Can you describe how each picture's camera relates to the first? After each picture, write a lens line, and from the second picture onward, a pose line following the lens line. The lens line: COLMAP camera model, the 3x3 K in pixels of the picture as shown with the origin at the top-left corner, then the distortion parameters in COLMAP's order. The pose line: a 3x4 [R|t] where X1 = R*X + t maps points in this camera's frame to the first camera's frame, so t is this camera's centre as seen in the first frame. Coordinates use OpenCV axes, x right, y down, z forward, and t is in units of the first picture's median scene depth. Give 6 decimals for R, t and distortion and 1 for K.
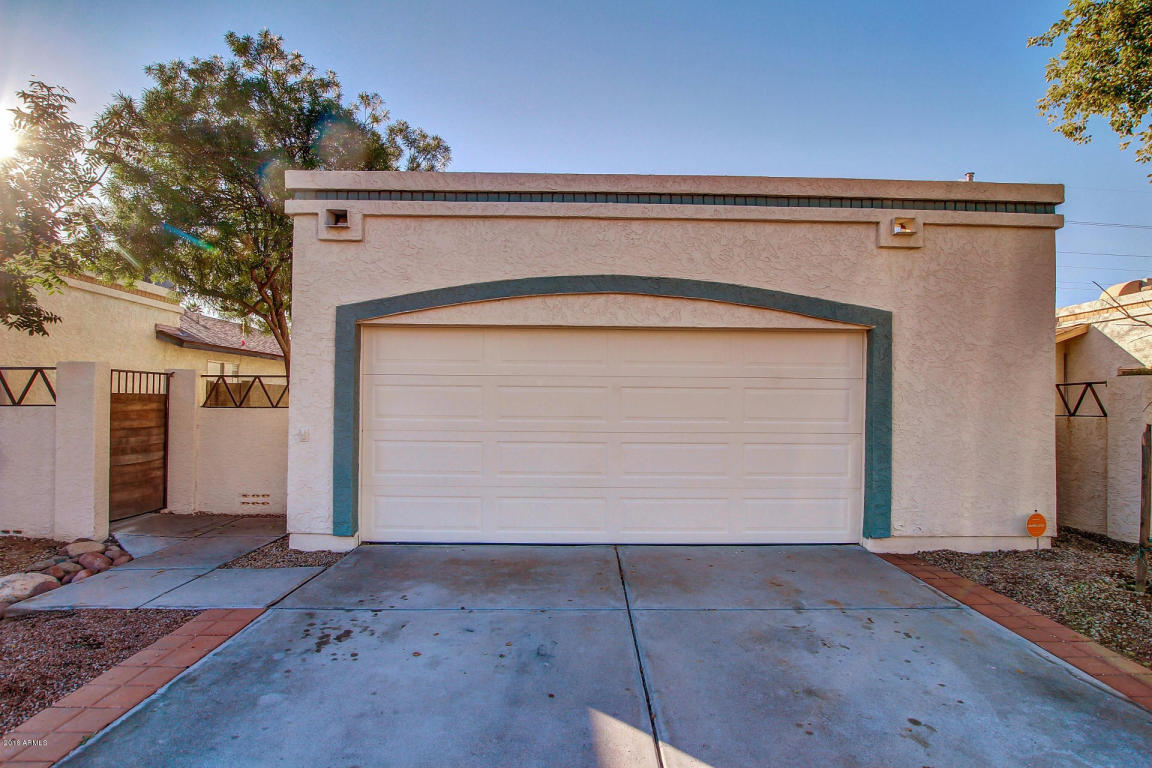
lens RADIAL K [[579.1, 0, 577.8], [0, 579.1, 389.8], [0, 0, 1]] dist [-0.028950, 0.002405]
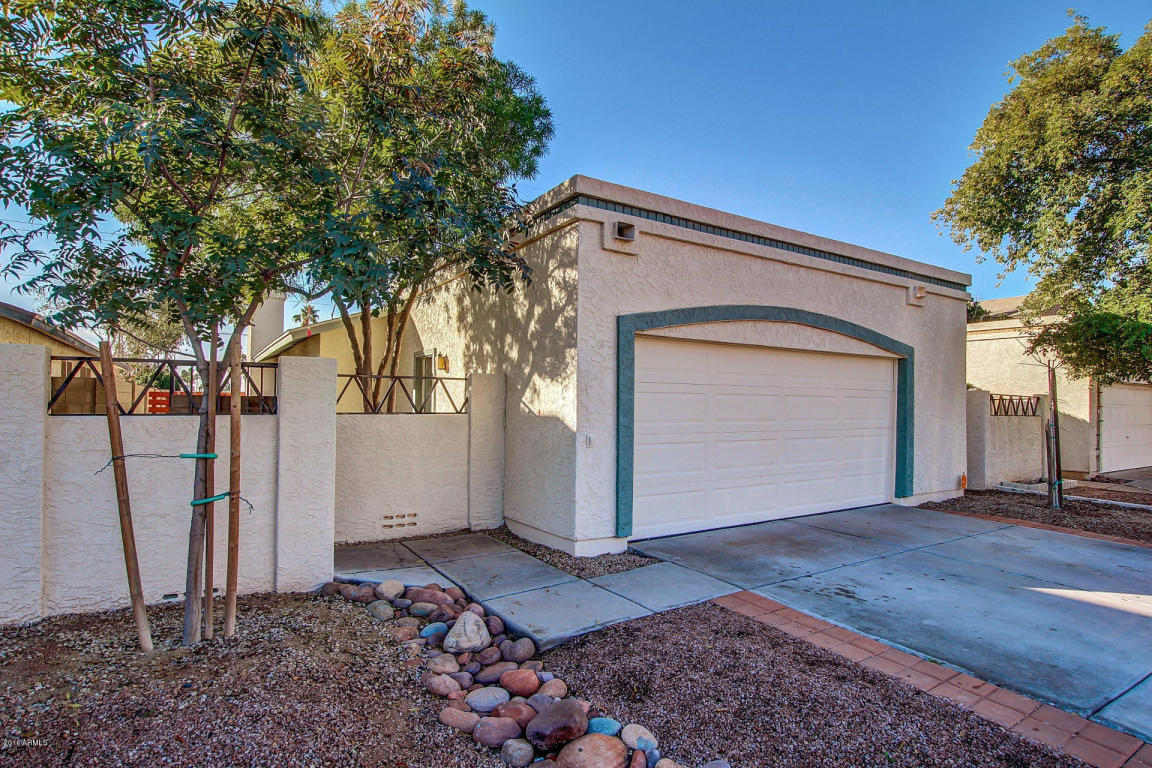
lens RADIAL K [[618.4, 0, 581.3], [0, 618.4, 389.3], [0, 0, 1]] dist [-0.020873, 0.000090]
pose [[0.843634, 0.012627, 0.536770, -1.063543], [-0.014023, 0.999901, -0.001482, -0.010075], [-0.536736, -0.006277, 0.843727, 0.096675]]
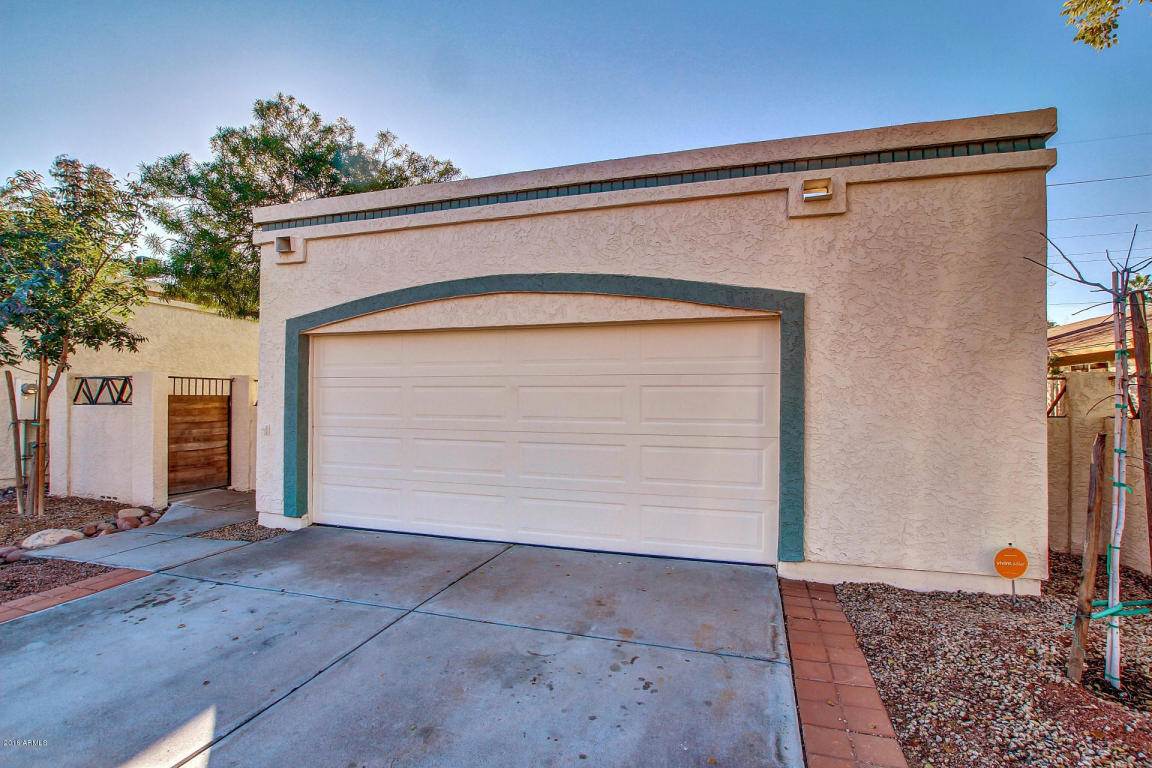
lens RADIAL K [[534.3, 0, 574.7], [0, 534.3, 390.3], [0, 0, 1]] dist [-0.031544, 0.002171]
pose [[0.951400, -0.008136, -0.307850, 0.463095], [0.009312, 0.999954, 0.002352, 0.000843], [0.307817, -0.005105, 0.951432, 0.157726]]
